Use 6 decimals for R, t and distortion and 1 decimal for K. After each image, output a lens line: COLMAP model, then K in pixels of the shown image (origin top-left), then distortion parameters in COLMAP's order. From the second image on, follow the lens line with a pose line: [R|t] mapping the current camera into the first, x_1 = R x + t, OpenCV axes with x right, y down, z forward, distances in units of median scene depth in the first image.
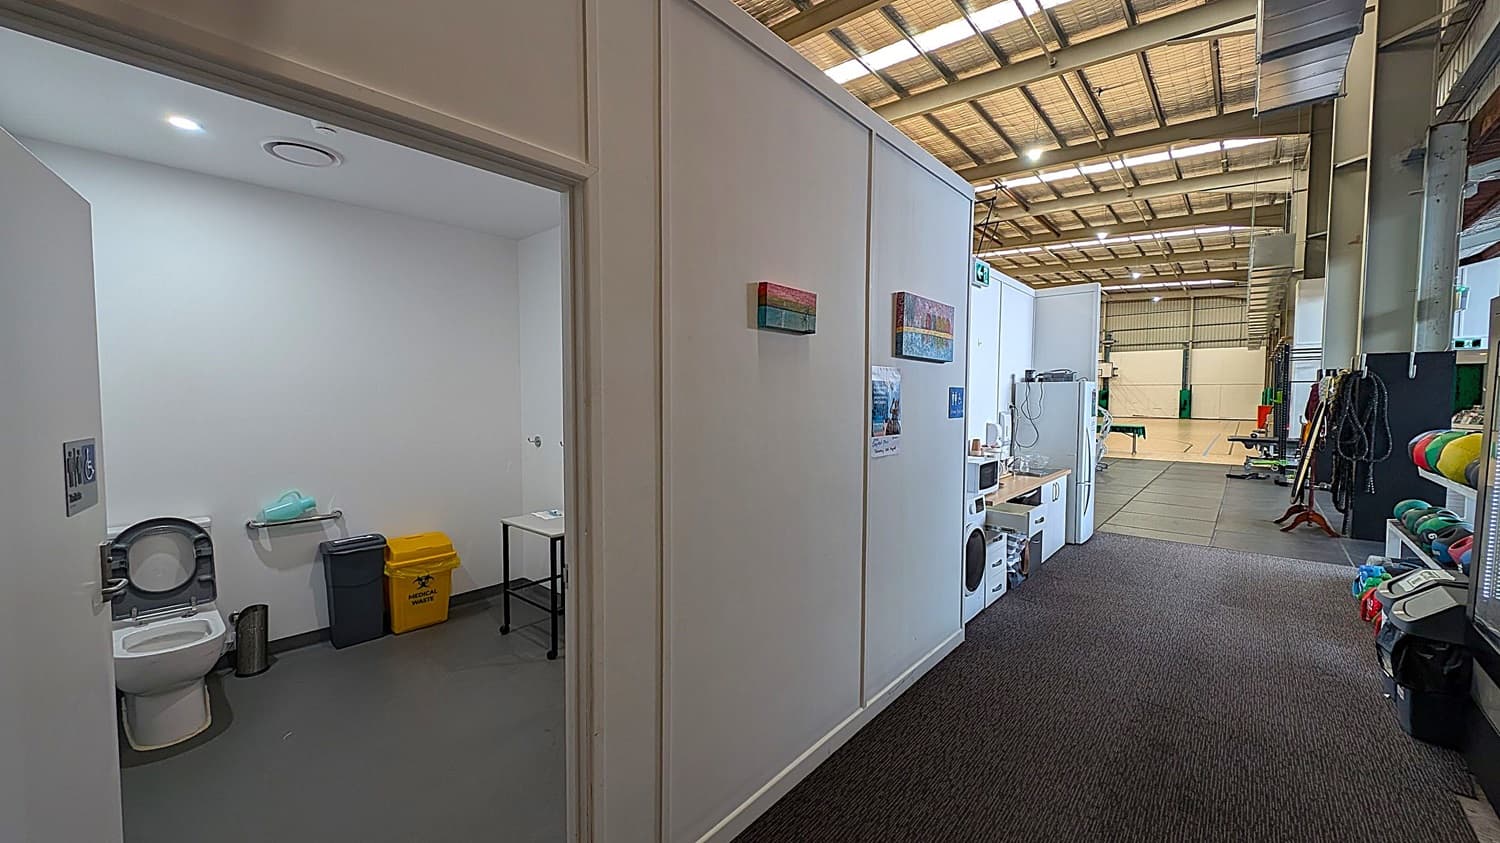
lens RADIAL K [[562.5, 0, 746.1], [0, 562.5, 421.4], [0, 0, 1]] dist [-0.000060, -0.000809]
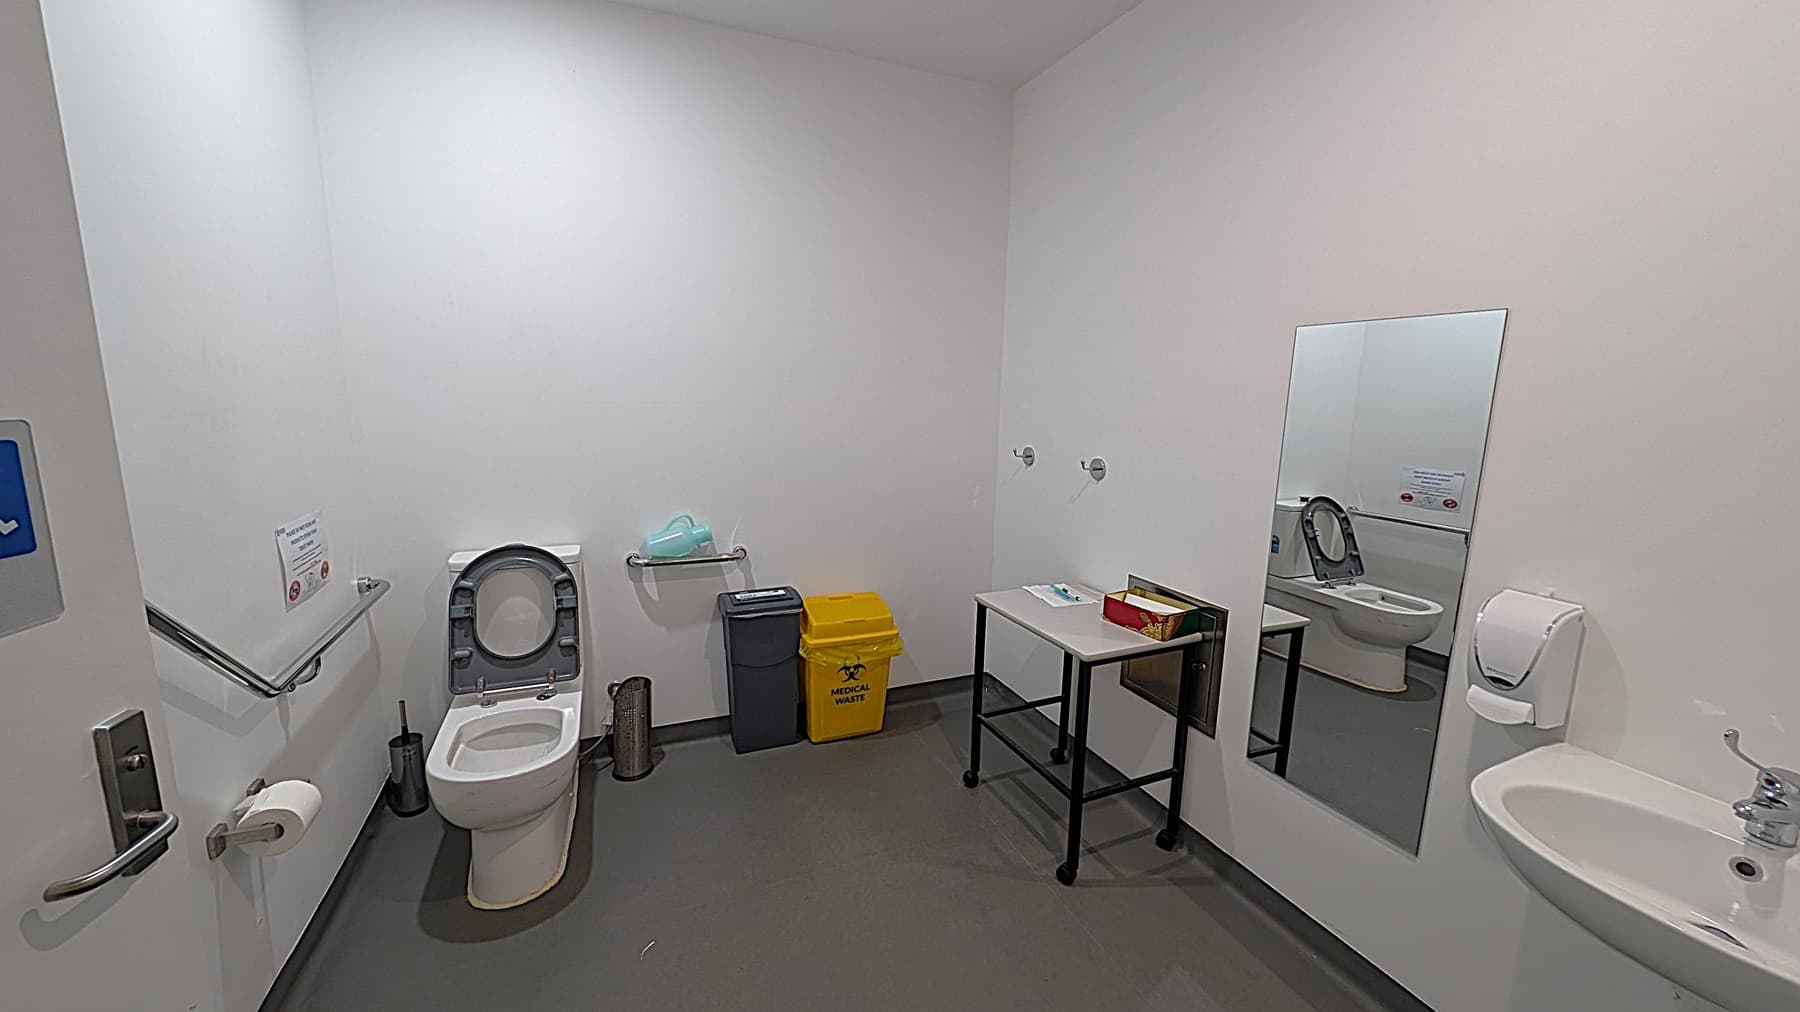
lens RADIAL K [[675.0, 0, 895.4], [0, 675.0, 505.9], [0, 0, 1]] dist [-0.000060, -0.000809]
pose [[0.899538, 0.091566, -0.427139, -0.249429], [-0.040408, 0.991034, 0.127352, 0.004203], [0.434970, -0.097298, 0.895173, 0.403890]]
